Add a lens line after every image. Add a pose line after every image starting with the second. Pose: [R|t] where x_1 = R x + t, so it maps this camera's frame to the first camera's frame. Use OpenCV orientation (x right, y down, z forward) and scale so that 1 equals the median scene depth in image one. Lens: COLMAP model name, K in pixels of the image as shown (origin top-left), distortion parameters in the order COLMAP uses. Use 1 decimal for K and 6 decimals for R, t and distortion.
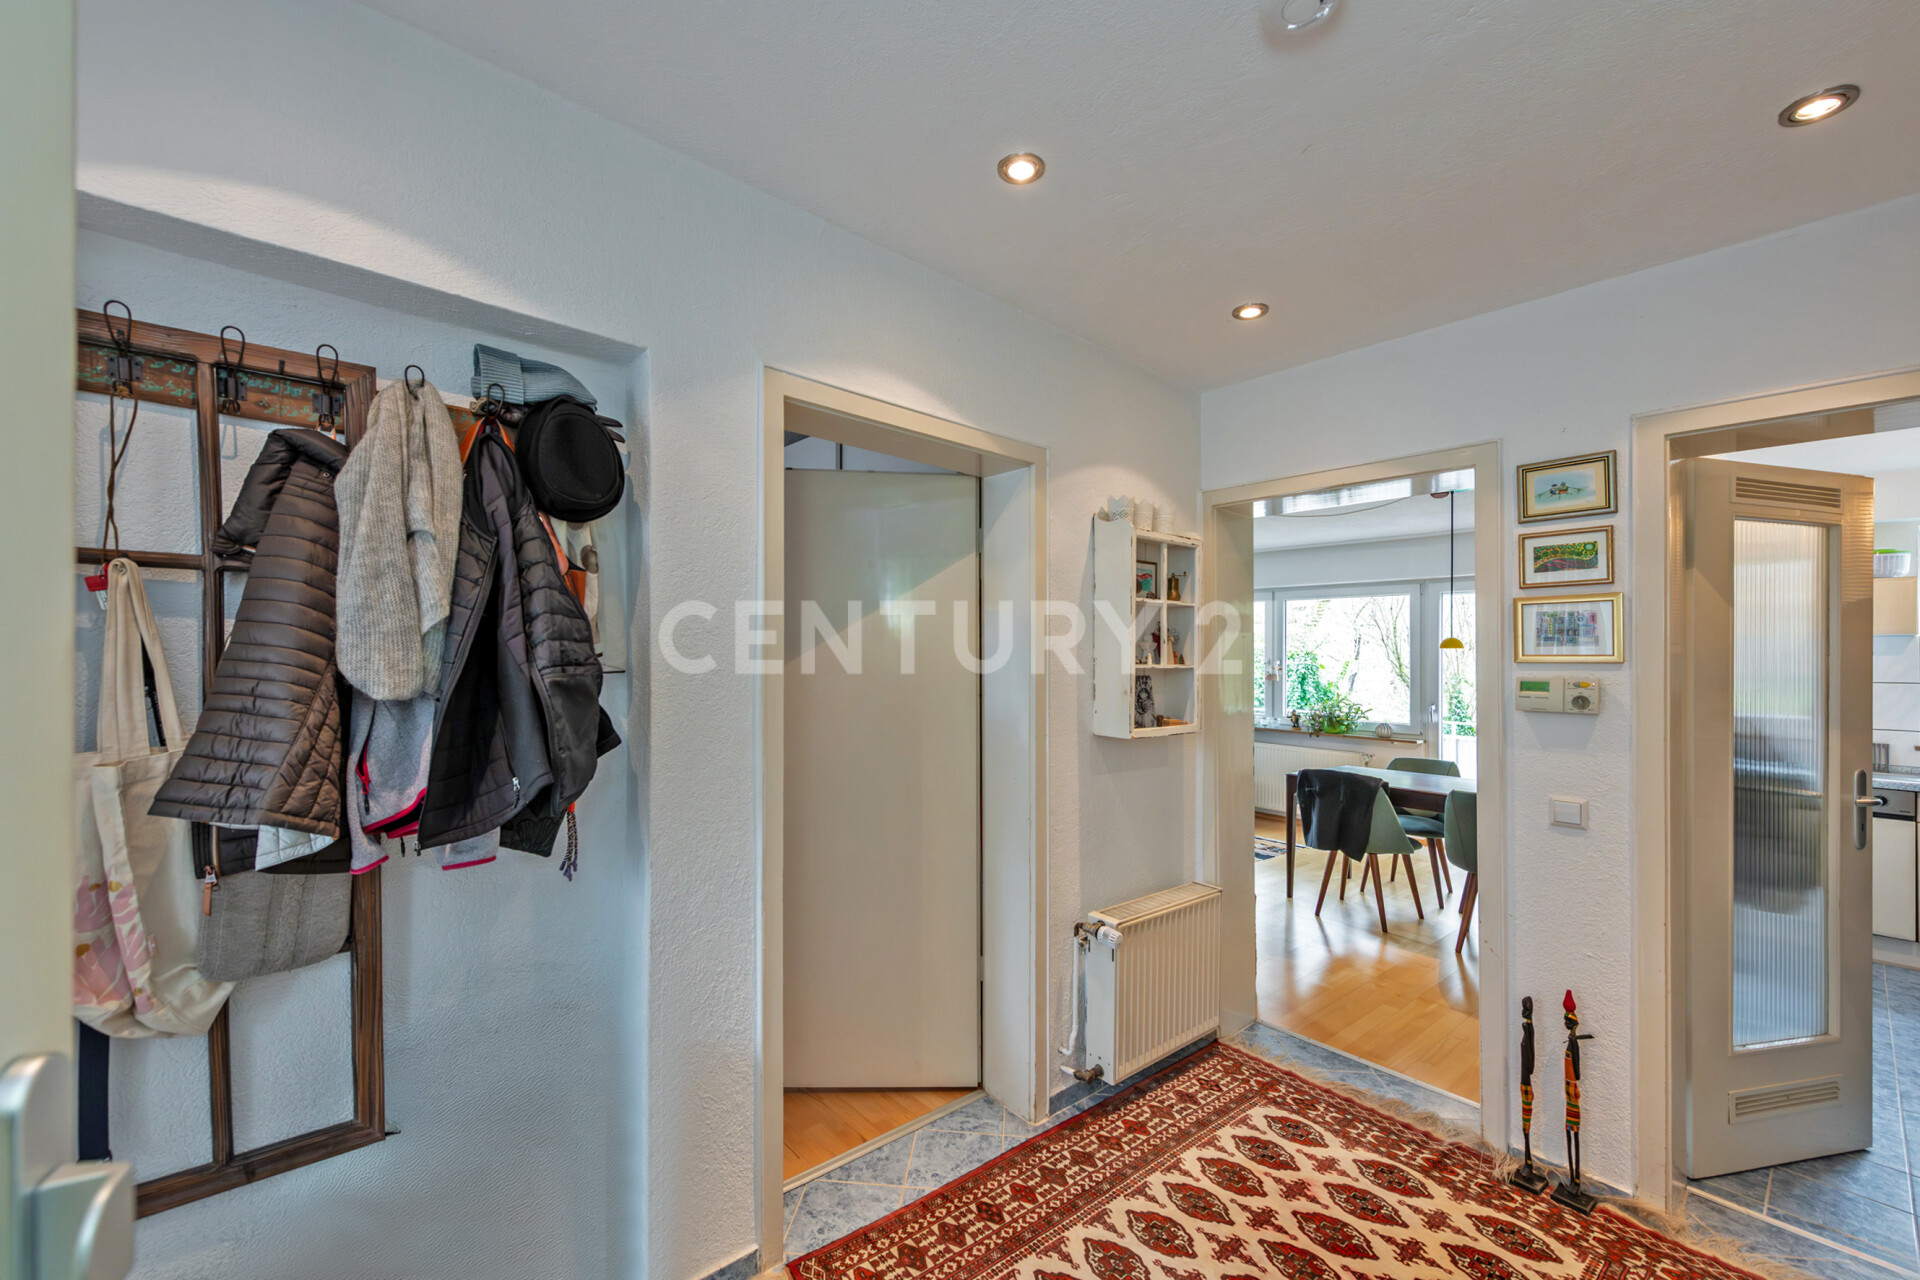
lens RADIAL K [[749.7, 0, 959.2], [0, 749.7, 654.0], [0, 0, 1]] dist [0.000866, -0.001705]
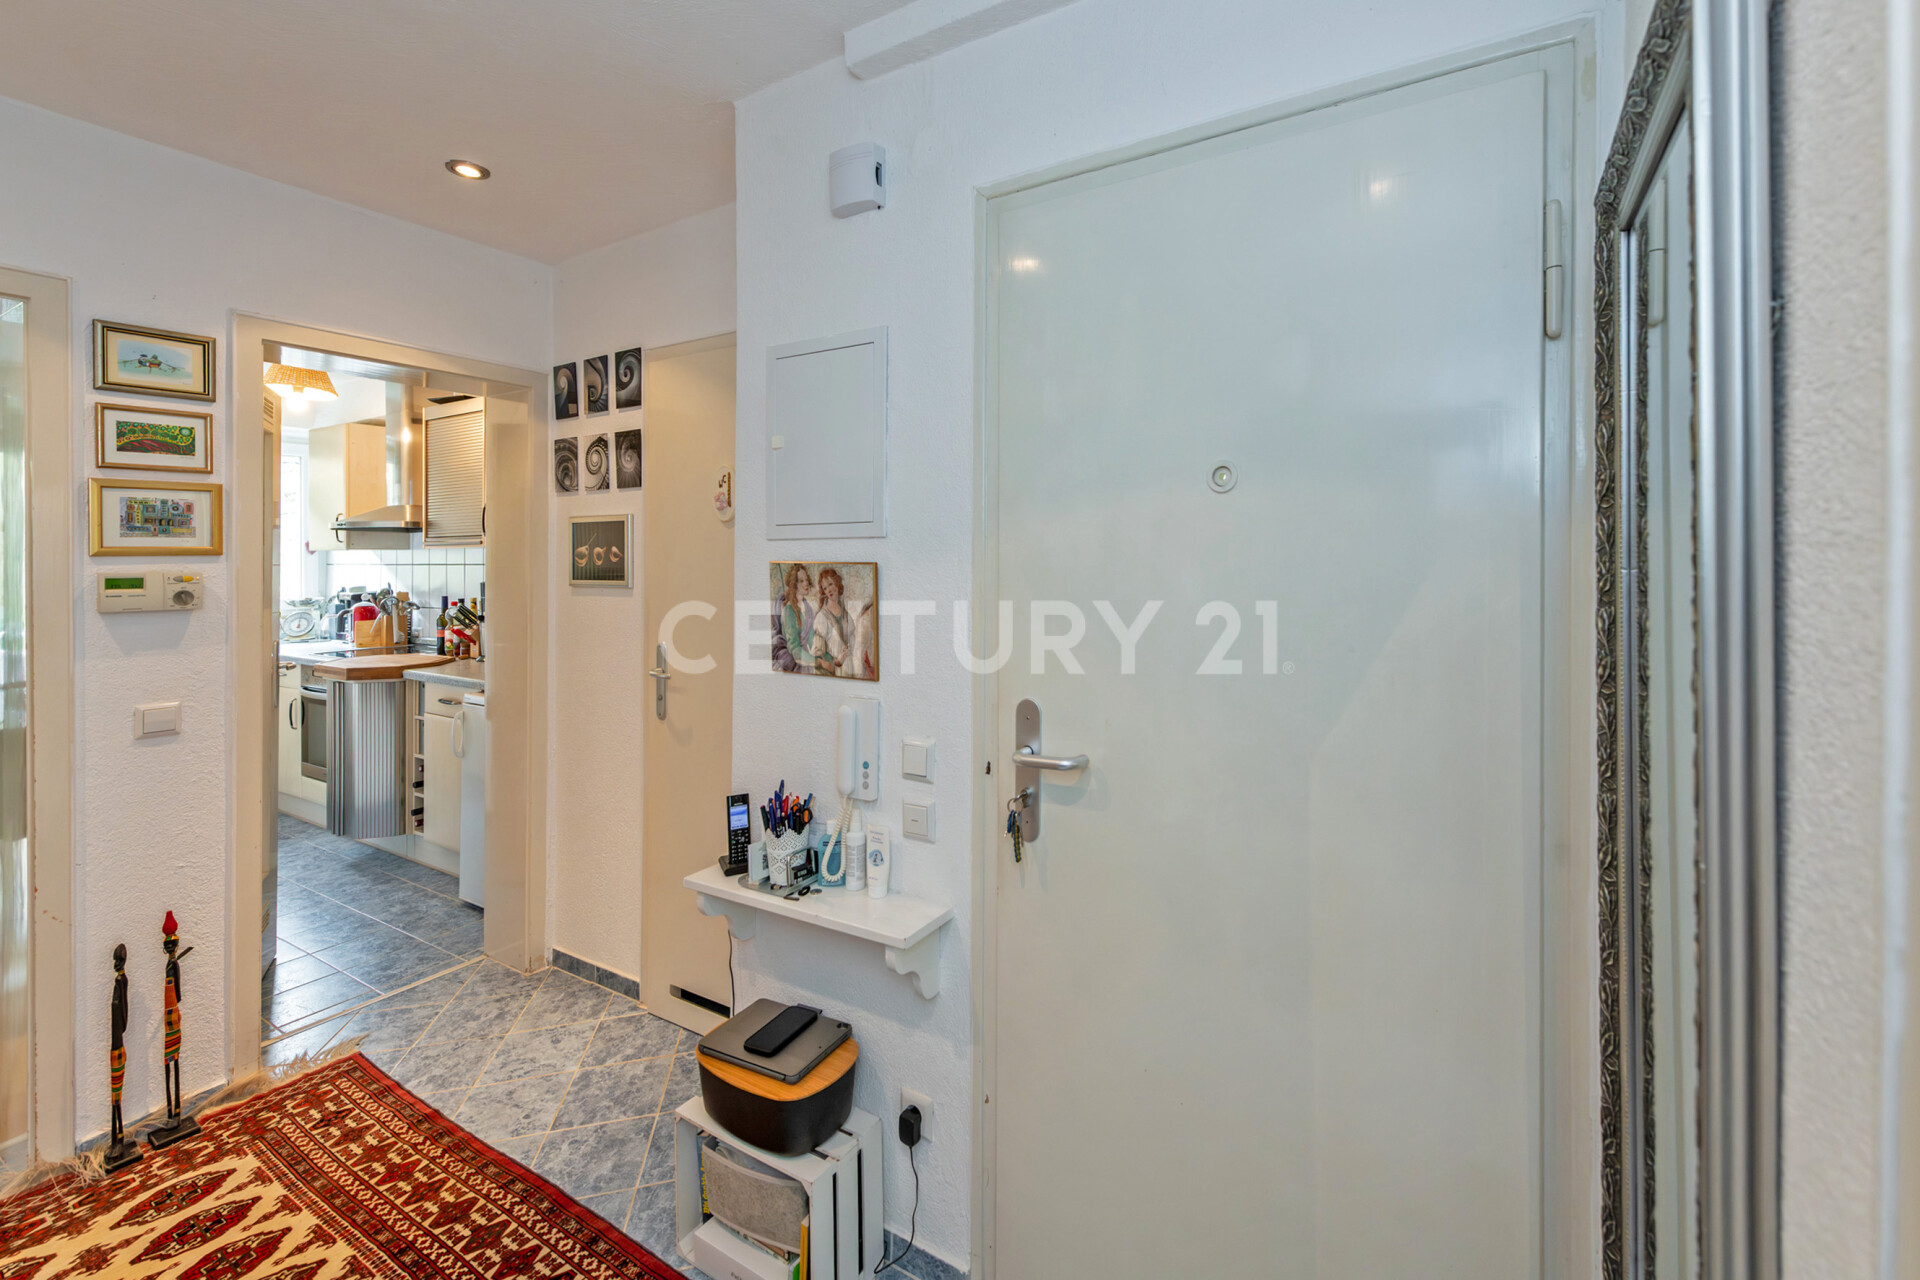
lens RADIAL K [[872.4, 0, 1010.8], [0, 872.4, 555.3], [0, 0, 1]] dist [0.000144, -0.001885]
pose [[-0.326579, -0.015020, 0.945051, -0.473336], [-0.013863, 0.999842, 0.011101, -0.013584], [-0.945068, -0.009476, -0.326735, 0.339023]]
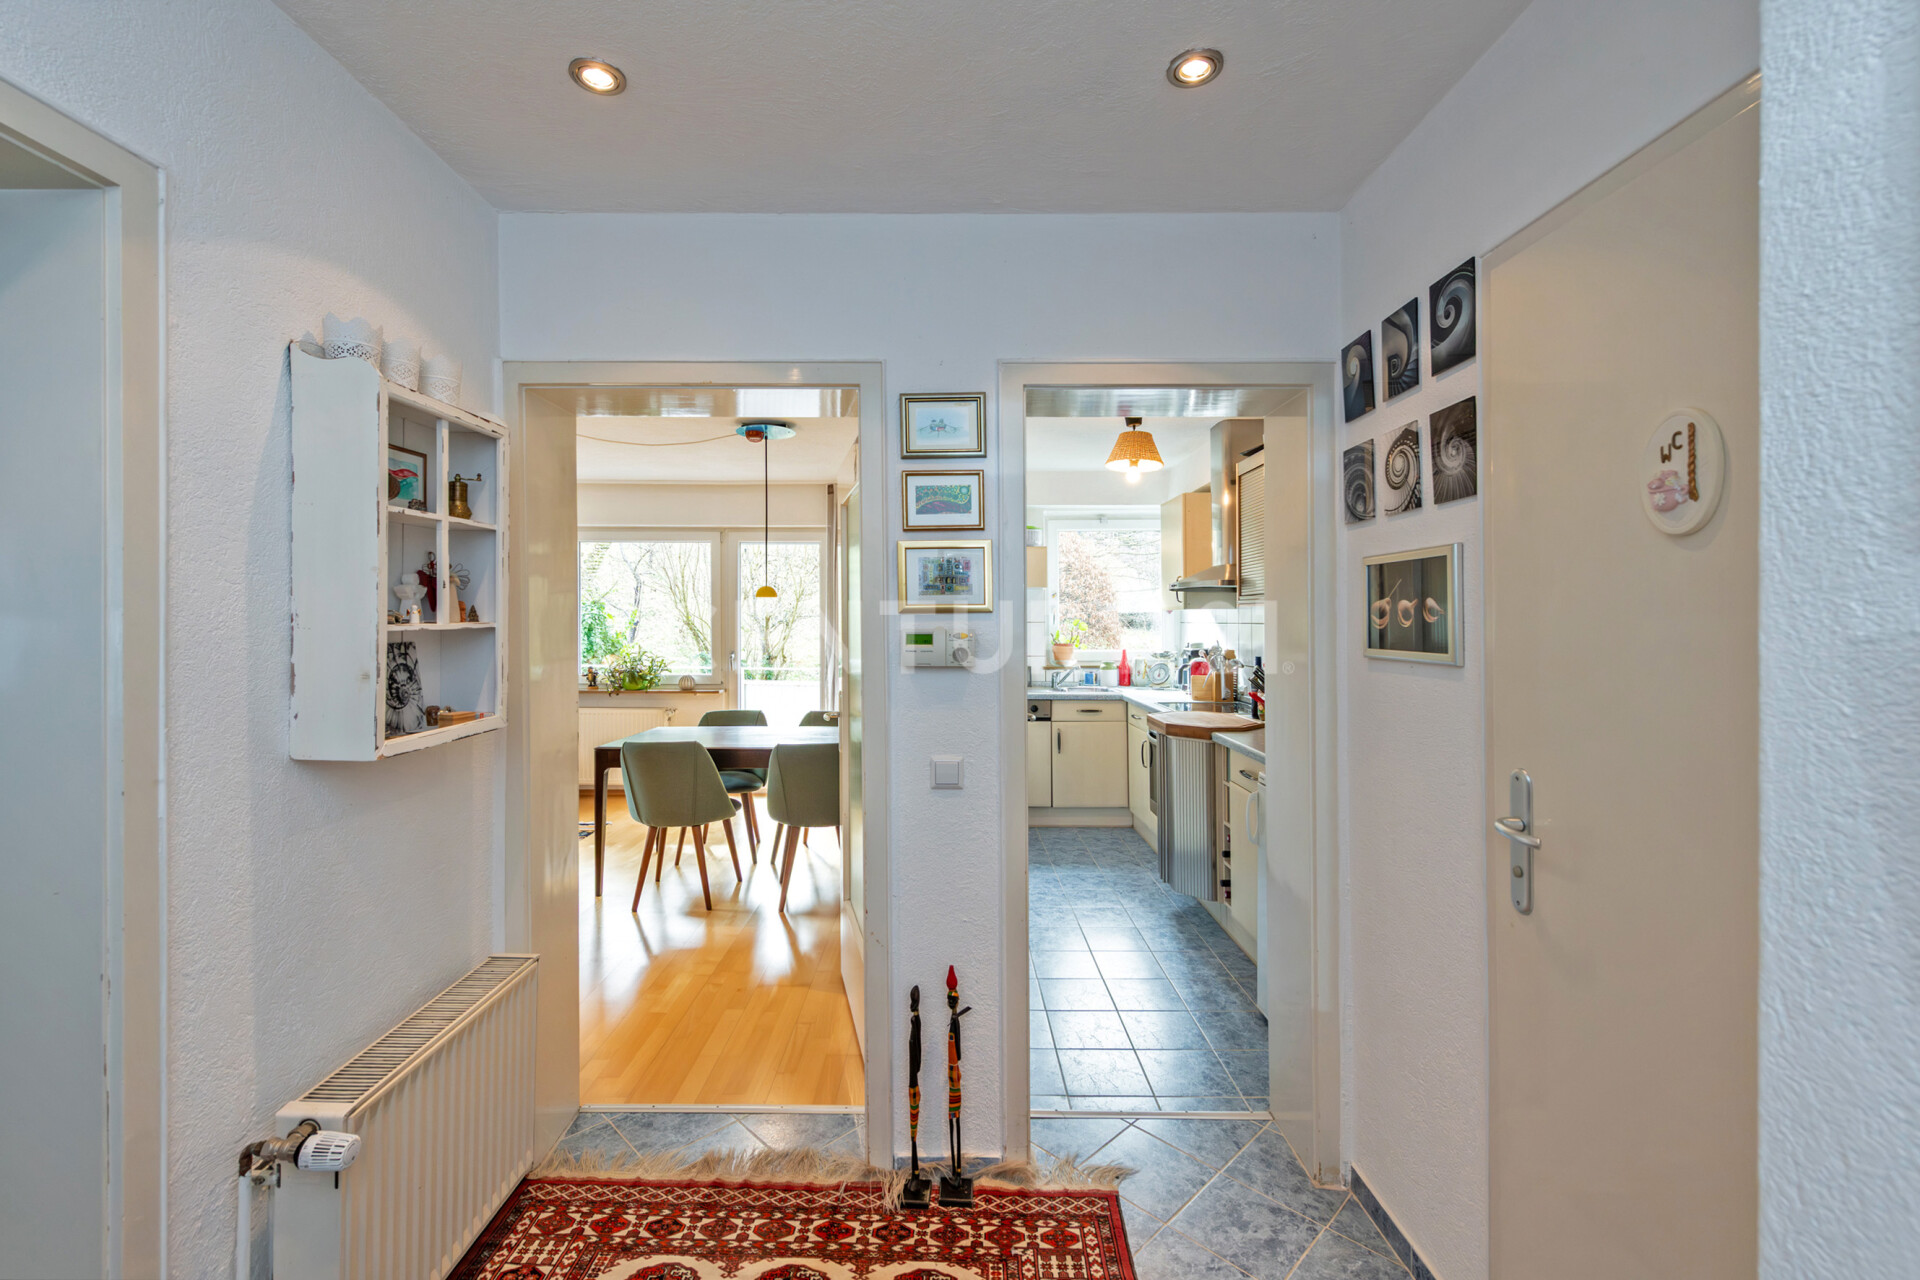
lens RADIAL K [[769.6, 0, 933.5], [0, 769.6, 602.9], [0, 0, 1]] dist [0.017786, -0.003425]
pose [[0.647313, -0.003035, 0.762219, 0.065356], [0.002651, 0.999995, 0.001730, -0.002250], [-0.762220, 0.000901, 0.647317, 0.357447]]
